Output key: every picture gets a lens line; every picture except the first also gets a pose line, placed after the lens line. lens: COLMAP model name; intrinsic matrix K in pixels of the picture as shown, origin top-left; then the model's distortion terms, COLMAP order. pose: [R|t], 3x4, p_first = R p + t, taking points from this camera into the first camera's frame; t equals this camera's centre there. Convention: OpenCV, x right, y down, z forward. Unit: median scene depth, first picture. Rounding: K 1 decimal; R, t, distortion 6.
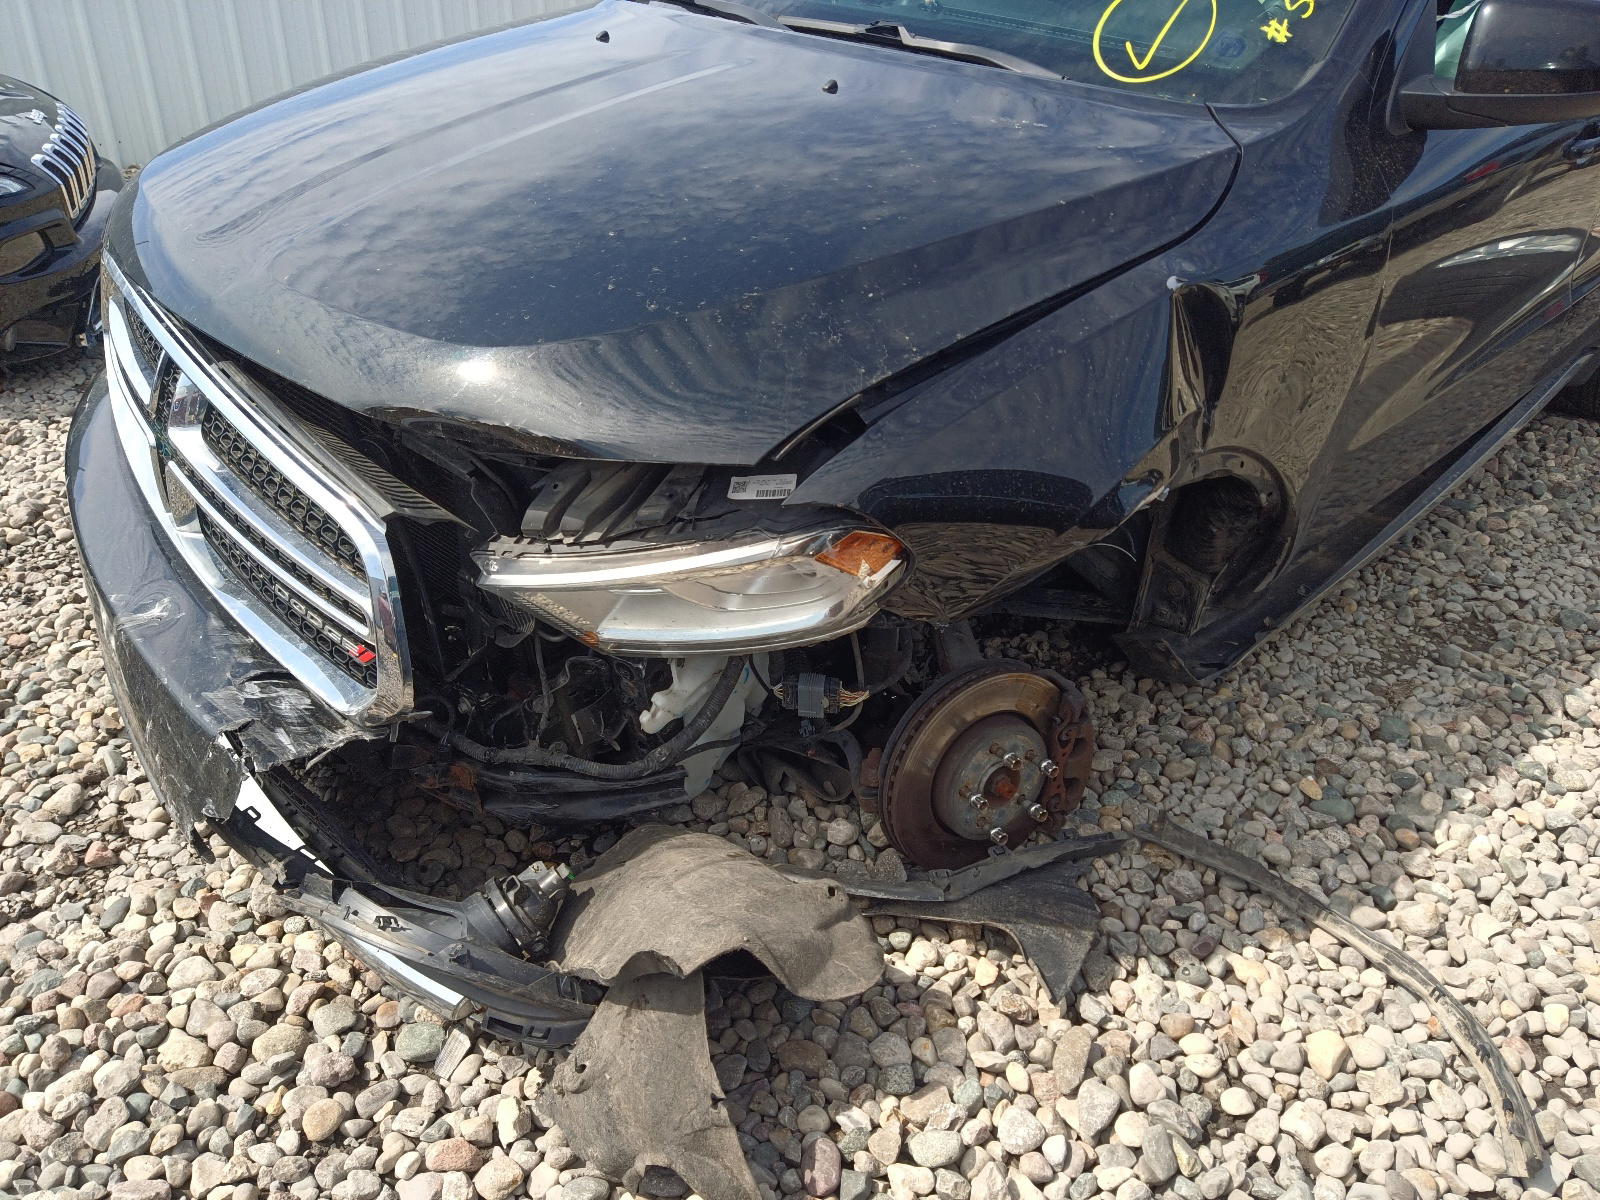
lens RADIAL K [[1180.5, 0, 800.0], [0, 1180.5, 600.0], [0, 0, 1]] dist [0.115611, -0.174249]
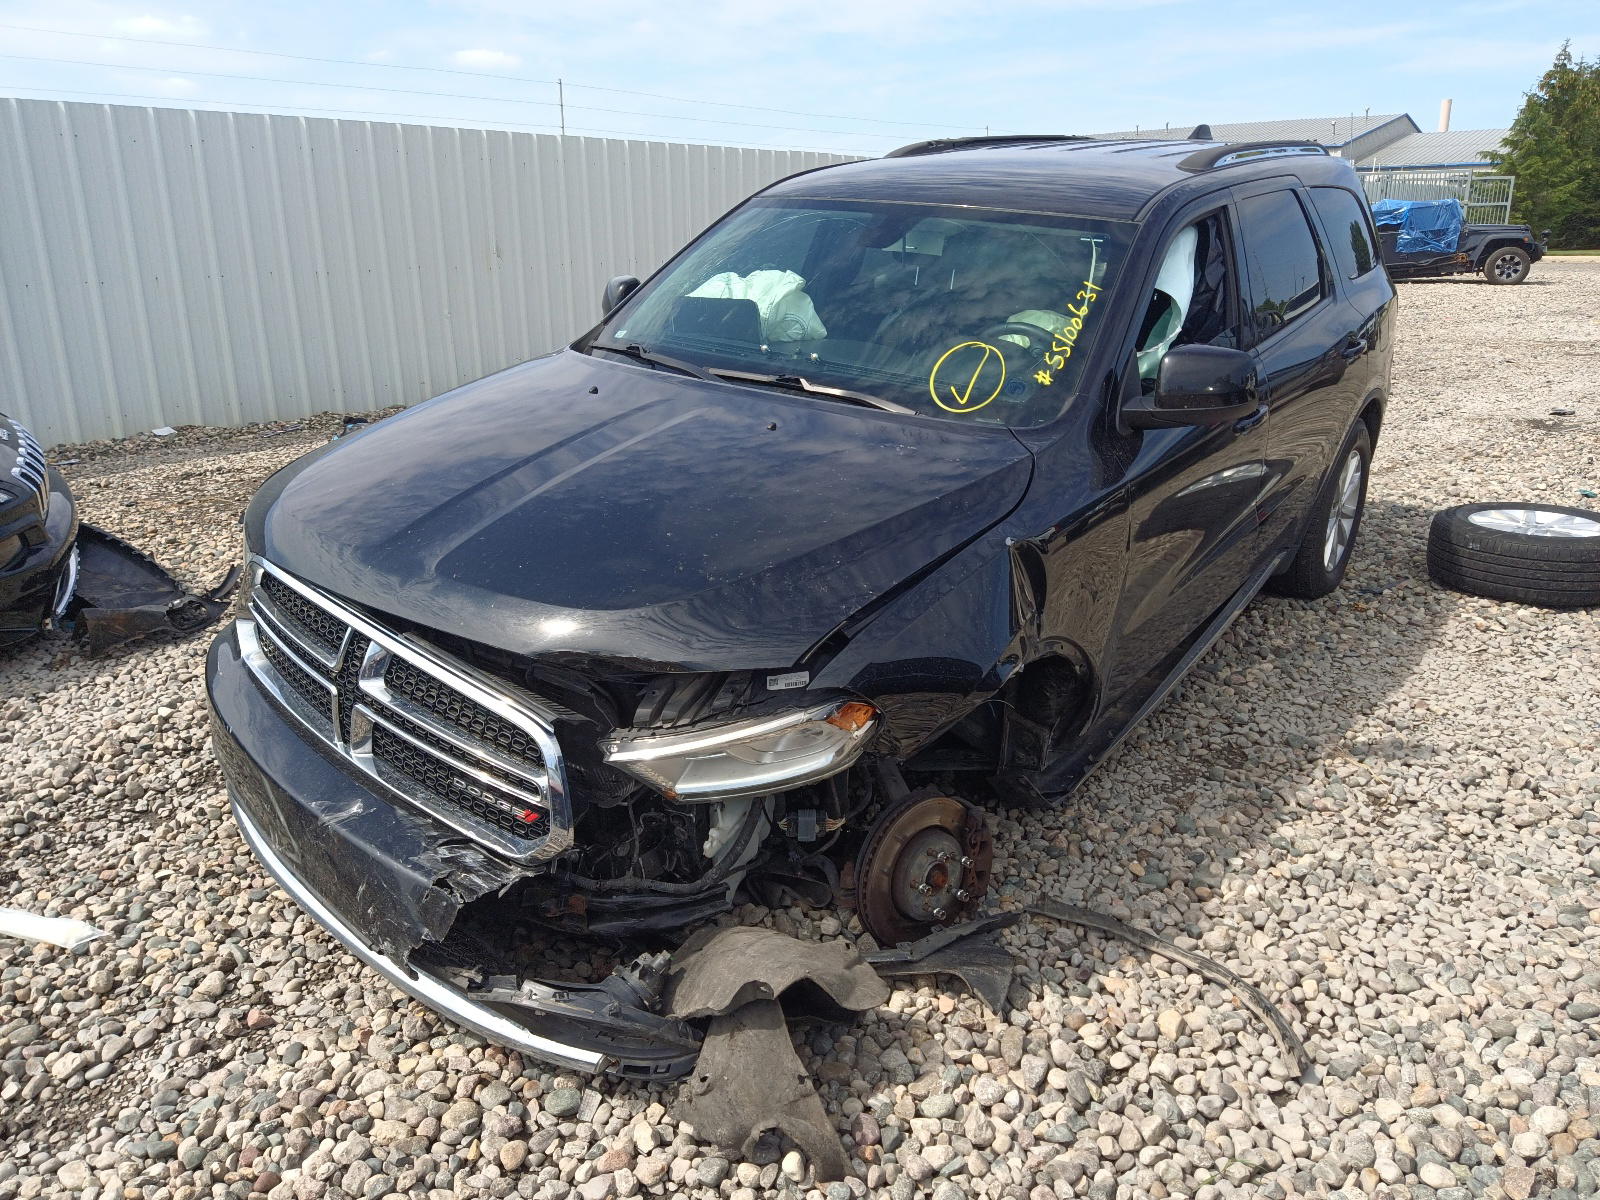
lens RADIAL K [[1180.5, 0, 800.0], [0, 1180.5, 600.0], [0, 0, 1]] dist [0.115611, -0.174249]
pose [[0.984930, -0.071607, 0.157431, -0.213911], [0.098985, 0.979829, -0.173603, 0.063383], [-0.141824, 0.186570, 0.972151, -0.484365]]
